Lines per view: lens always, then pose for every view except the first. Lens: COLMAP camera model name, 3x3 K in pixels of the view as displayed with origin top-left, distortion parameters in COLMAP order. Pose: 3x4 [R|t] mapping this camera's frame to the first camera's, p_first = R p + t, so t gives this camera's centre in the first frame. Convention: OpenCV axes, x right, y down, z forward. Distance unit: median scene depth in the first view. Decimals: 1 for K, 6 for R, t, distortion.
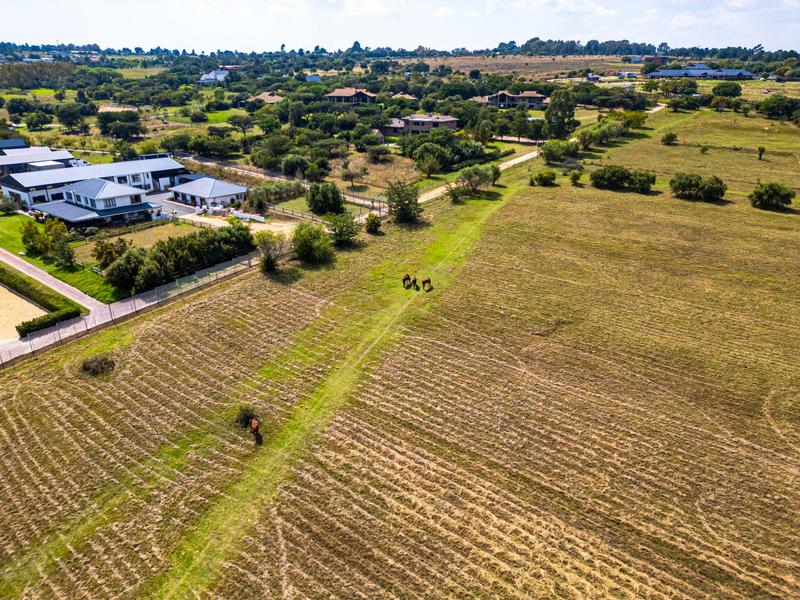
lens RADIAL K [[563.6, 0, 396.8], [0, 563.6, 301.5], [0, 0, 1]] dist [0.083133, -0.085239]
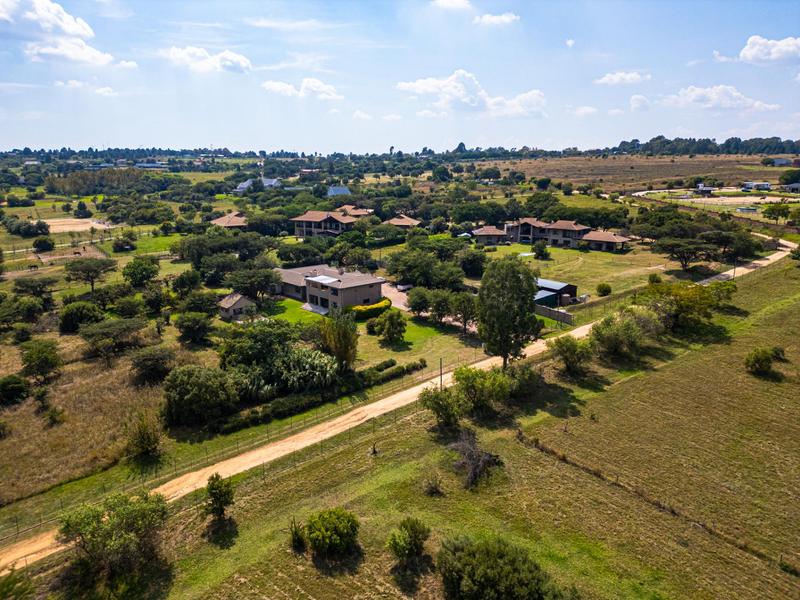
lens RADIAL K [[563.6, 0, 396.8], [0, 563.6, 301.5], [0, 0, 1]] dist [0.083133, -0.085239]
pose [[0.973132, 0.051631, -0.224386, 0.058615], [-0.084672, 0.986493, -0.140222, -0.049089], [0.214116, 0.155454, 0.964359, 0.097208]]
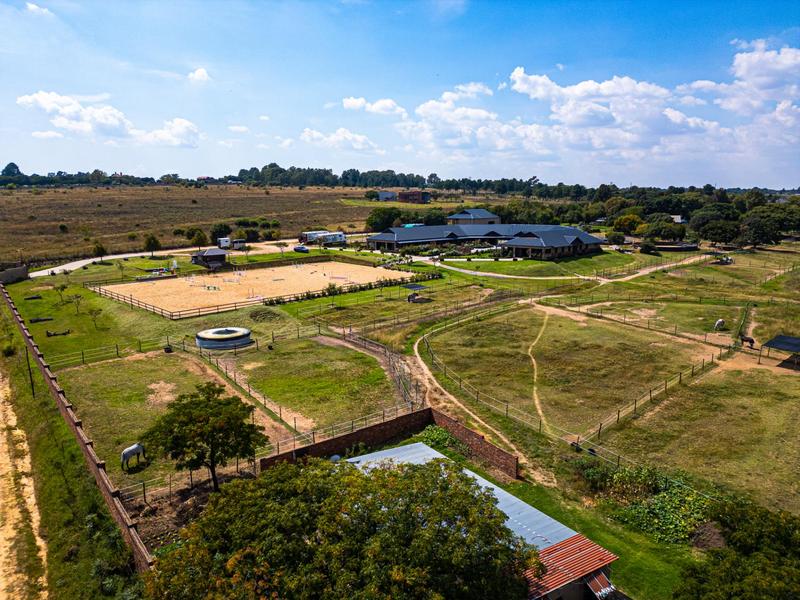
lens RADIAL K [[563.6, 0, 396.8], [0, 563.6, 301.5], [0, 0, 1]] dist [0.083133, -0.085239]
pose [[0.948214, -0.059329, 0.312043, 0.154226], [0.120587, 0.976090, -0.180849, -0.129895], [-0.293853, 0.209112, 0.932697, 0.295159]]
